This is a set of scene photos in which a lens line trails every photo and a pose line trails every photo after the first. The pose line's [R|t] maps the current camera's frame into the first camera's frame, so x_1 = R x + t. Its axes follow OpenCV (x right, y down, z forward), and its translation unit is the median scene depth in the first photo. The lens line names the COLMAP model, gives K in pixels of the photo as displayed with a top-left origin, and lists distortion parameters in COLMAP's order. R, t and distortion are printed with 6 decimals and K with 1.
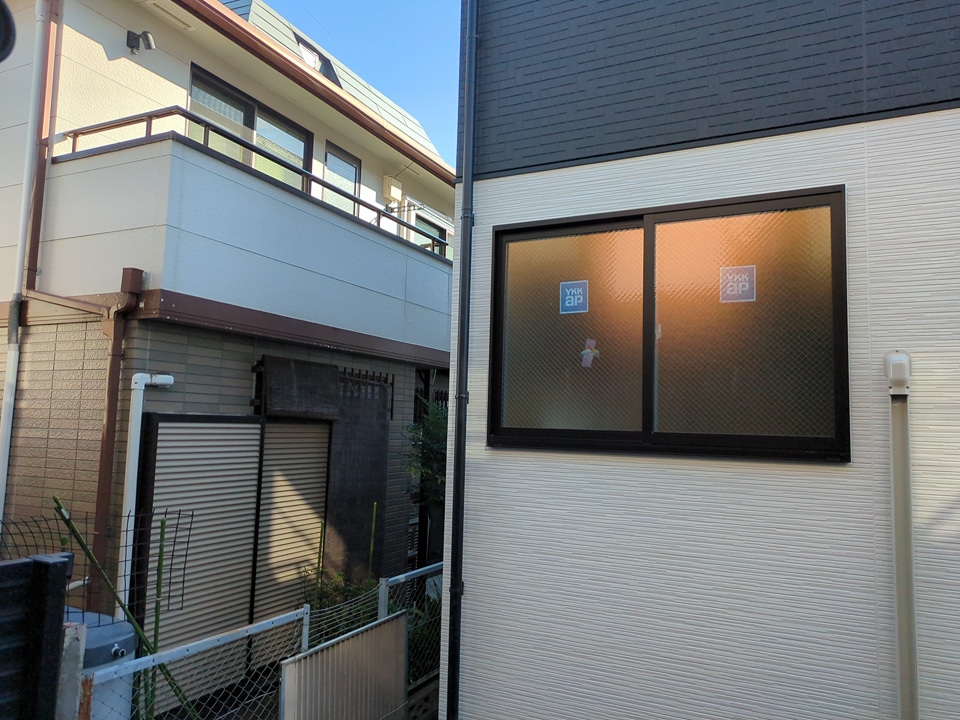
lens RADIAL K [[713.7, 0, 480.0], [0, 713.7, 360.0], [0, 0, 1]] dist [0.029304, -0.005415]
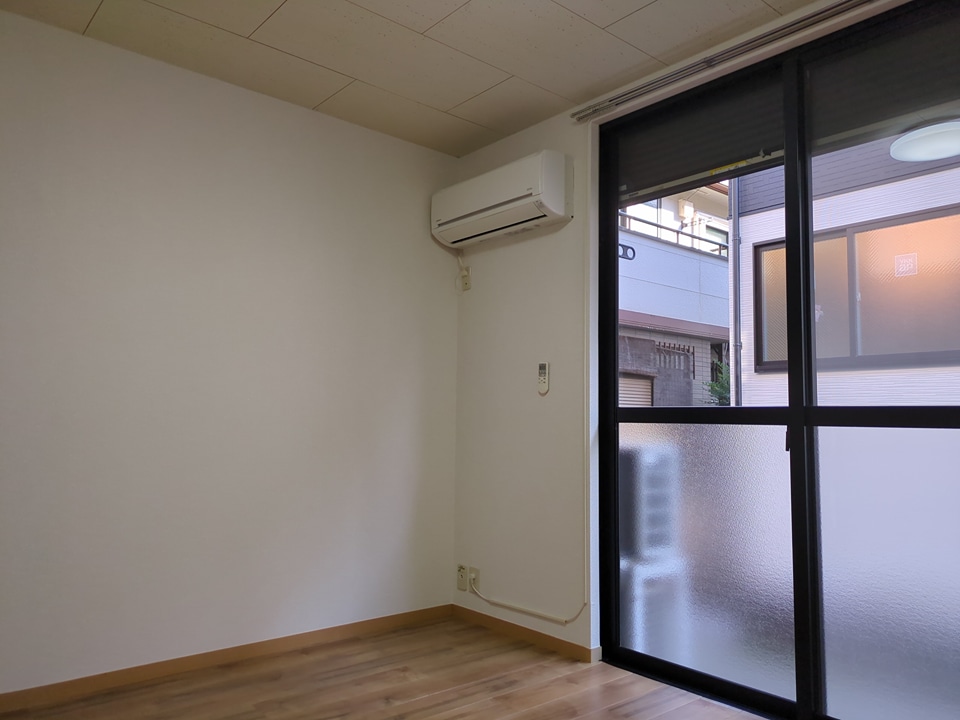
lens RADIAL K [[713.7, 0, 480.0], [0, 713.7, 360.0], [0, 0, 1]] dist [0.029304, -0.005415]
pose [[0.917637, -0.046992, -0.394631, 0.047438], [0.046472, 0.998860, -0.010881, 0.043626], [0.394692, -0.008355, 0.918775, -0.464249]]
